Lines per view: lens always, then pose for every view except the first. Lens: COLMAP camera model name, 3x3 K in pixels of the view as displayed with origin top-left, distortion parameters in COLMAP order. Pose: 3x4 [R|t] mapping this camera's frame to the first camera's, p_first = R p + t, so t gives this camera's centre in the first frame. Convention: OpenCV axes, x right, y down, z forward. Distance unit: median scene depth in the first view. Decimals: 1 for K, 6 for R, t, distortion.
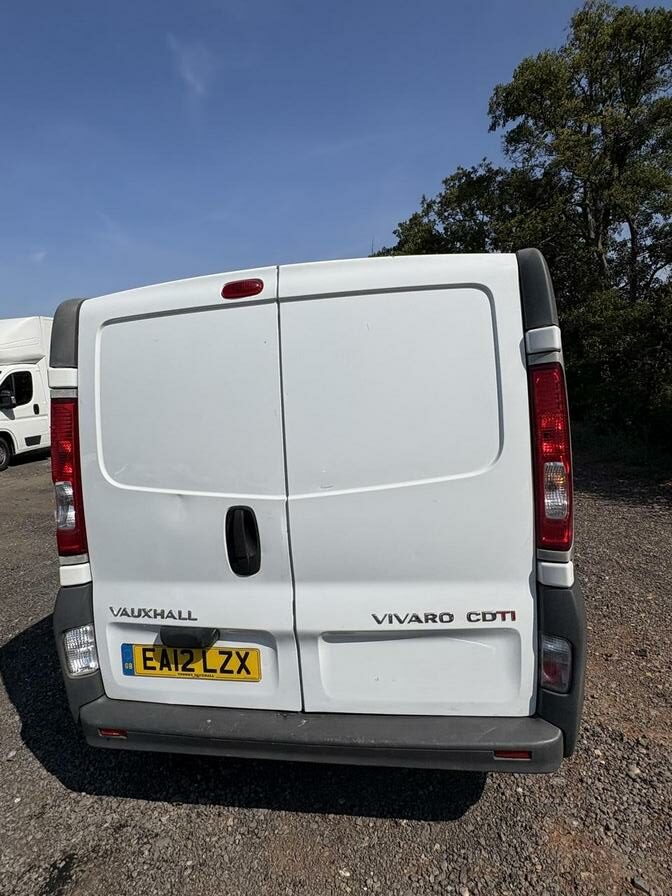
lens RADIAL K [[510.6, 0, 340.6], [0, 510.6, 446.2], [0, 0, 1]] dist [-0.001433, 0.001906]
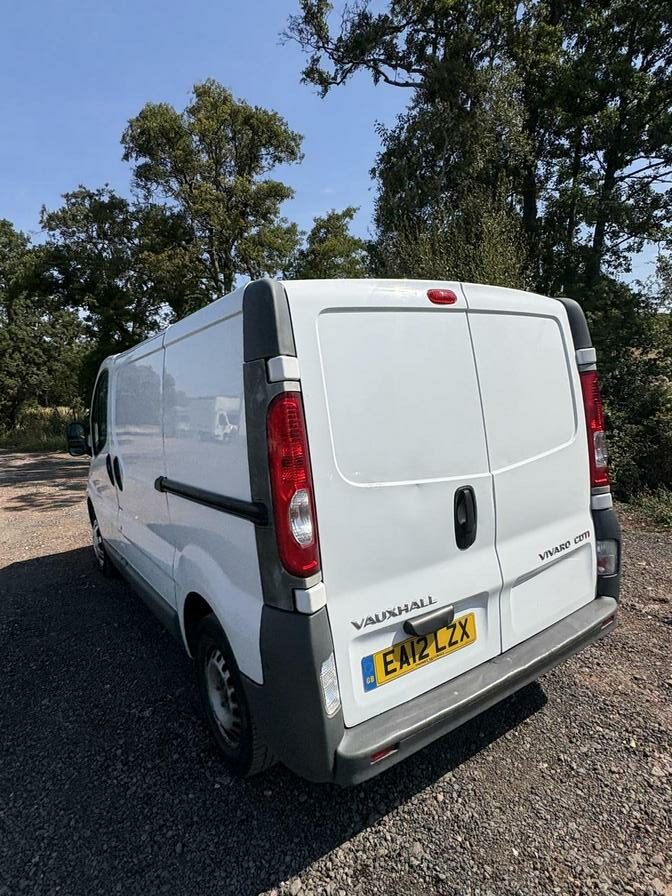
lens RADIAL K [[510.6, 0, 340.6], [0, 510.6, 446.2], [0, 0, 1]] dist [-0.001433, 0.001906]
pose [[0.721726, -0.060169, 0.689558, -1.082342], [0.103469, 0.994400, -0.021528, 0.023344], [-0.684401, 0.086885, 0.723910, 0.333508]]
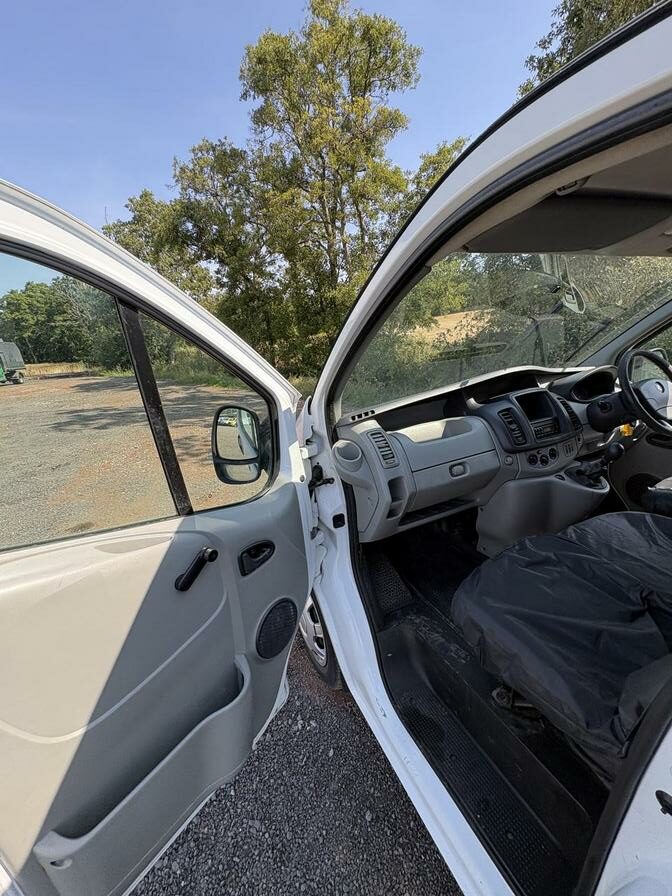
lens RADIAL K [[357.5, 0, 336.0], [0, 357.5, 448.0], [0, 0, 1]] dist [0.001040, 0.000283]
pose [[0.817504, -0.172689, 0.549423, -0.612007], [0.093821, 0.981176, 0.168794, -0.315561], [-0.568230, -0.086443, 0.818317, 2.198951]]
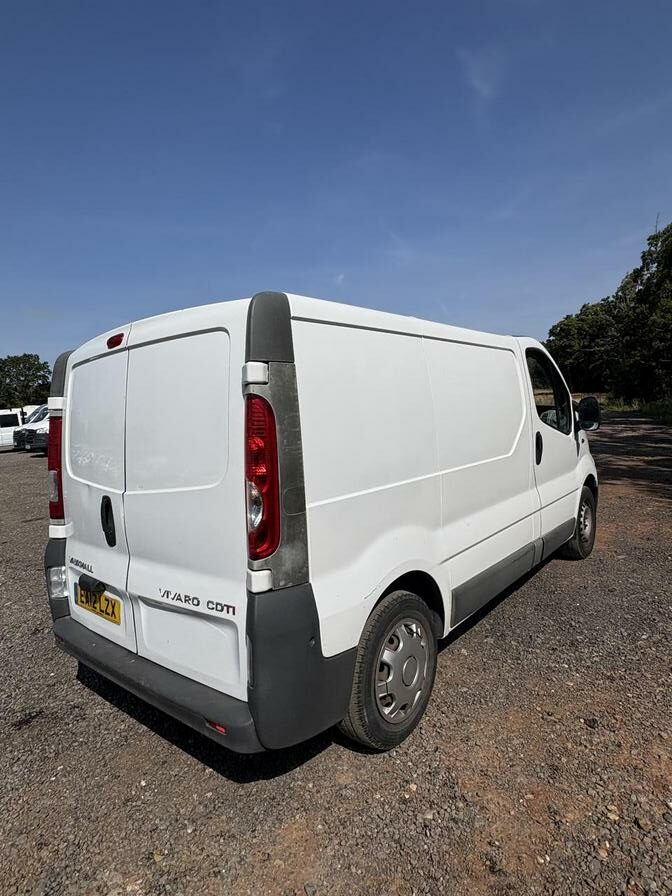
lens RADIAL K [[510.6, 0, 340.6], [0, 510.6, 446.2], [0, 0, 1]] dist [-0.001433, 0.001906]
pose [[0.866799, 0.042660, -0.496830, 0.975395], [-0.045475, 0.998945, 0.006436, -0.053385], [0.496581, 0.017015, 0.867824, 0.092082]]
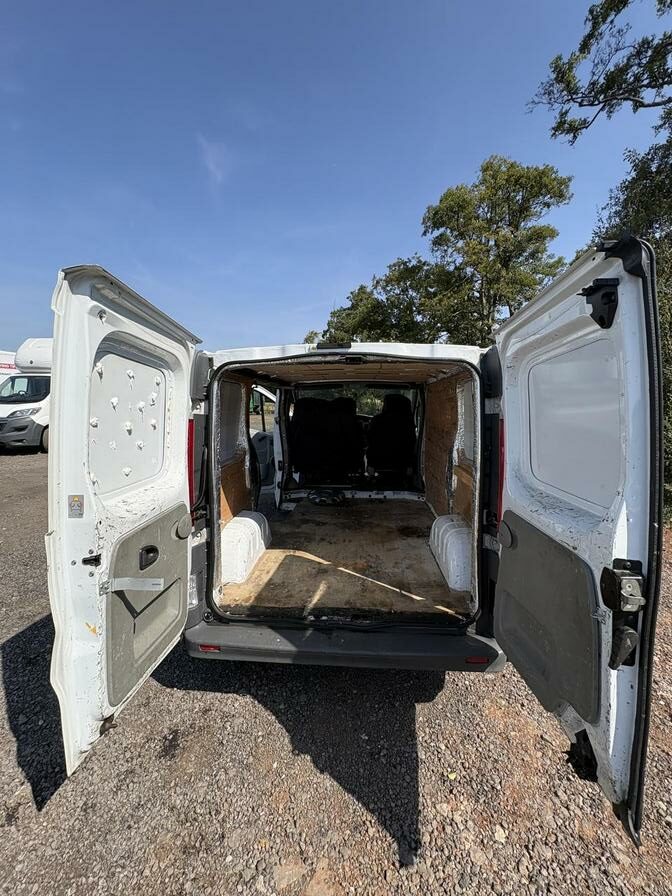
lens RADIAL K [[357.5, 0, 336.0], [0, 357.5, 448.0], [0, 0, 1]] dist [0.001040, 0.000283]
pose [[0.994181, 0.048521, 0.096171, -0.203879], [-0.049645, 0.998723, 0.009337, -0.048265], [-0.095596, -0.014057, 0.995321, -0.062828]]
